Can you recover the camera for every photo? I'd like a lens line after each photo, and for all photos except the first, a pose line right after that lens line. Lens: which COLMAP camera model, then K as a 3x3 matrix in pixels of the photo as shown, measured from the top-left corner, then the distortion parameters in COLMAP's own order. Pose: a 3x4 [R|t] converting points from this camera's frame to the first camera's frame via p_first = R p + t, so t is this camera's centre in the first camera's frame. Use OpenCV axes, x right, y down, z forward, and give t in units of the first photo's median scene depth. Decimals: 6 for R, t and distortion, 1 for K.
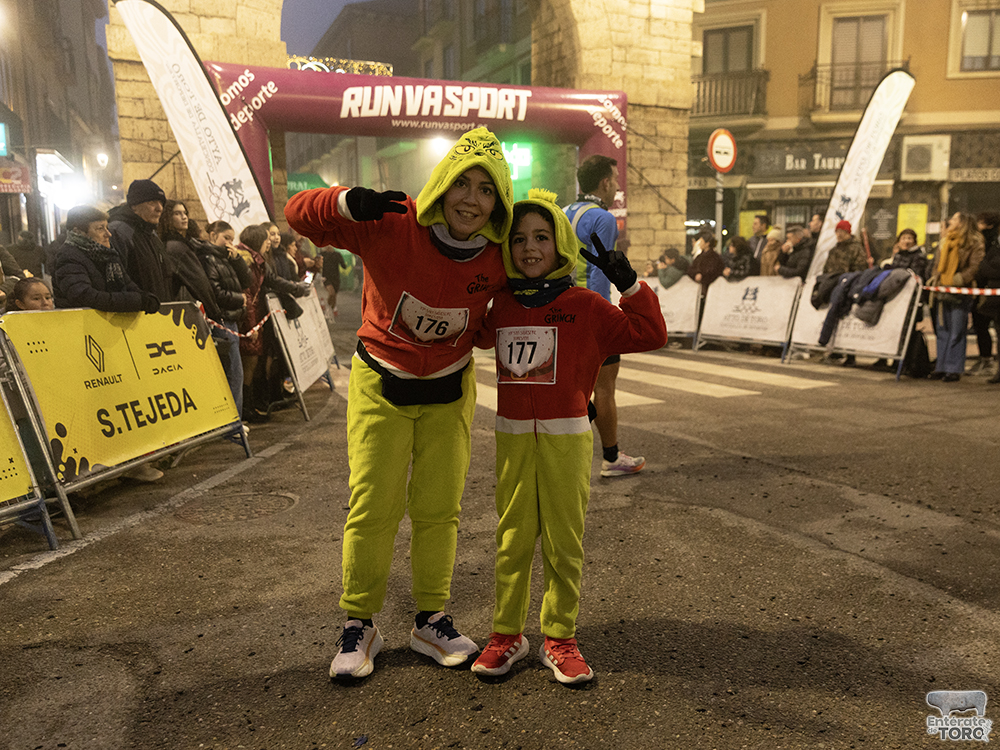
lens RADIAL K [[815.6, 0, 547.0], [0, 815.6, 380.9], [0, 0, 1]] dist [0.001574, -0.006696]
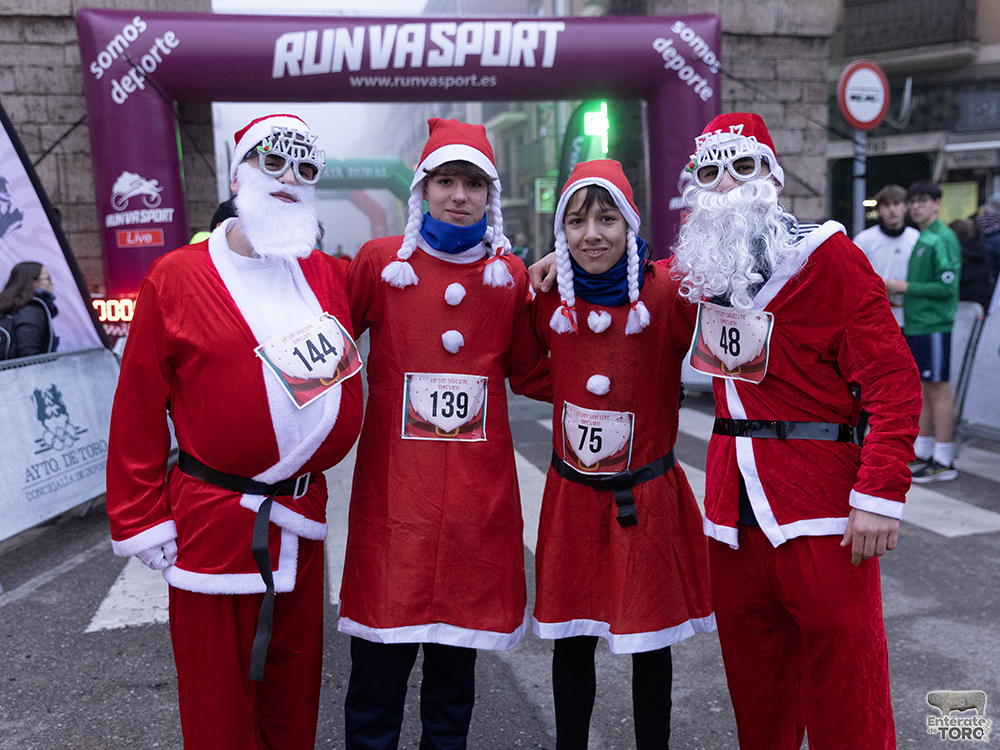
lens RADIAL K [[974.8, 0, 518.0], [0, 974.8, 376.6], [0, 0, 1]] dist [0.004973, 0.015188]
pose [[0.977991, 0.004130, -0.208607, 0.116067], [-0.007763, 0.999832, -0.016603, -0.054108], [0.208503, 0.017857, 0.977859, 0.225151]]
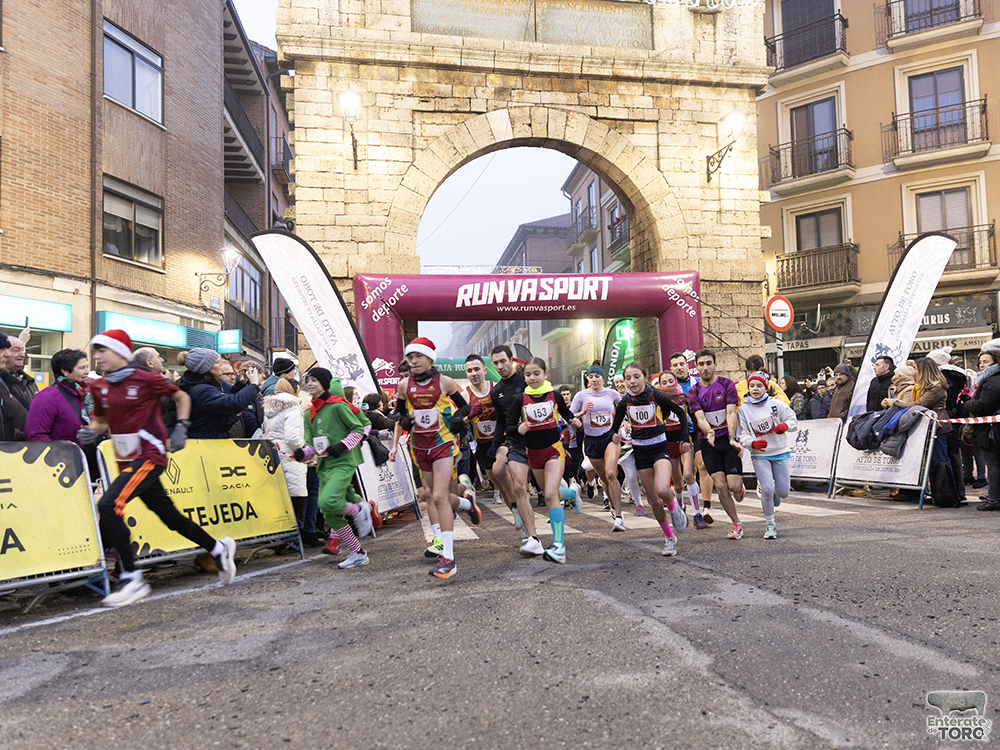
lens RADIAL K [[727.3, 0, 537.6], [0, 727.3, 387.3], [0, 0, 1]] dist [0.010413, 0.001425]
pose [[0.971721, -0.041788, -0.232405, 0.122279], [-0.005792, 0.979702, -0.200374, 0.025226], [0.236061, 0.196054, 0.951755, -0.026932]]
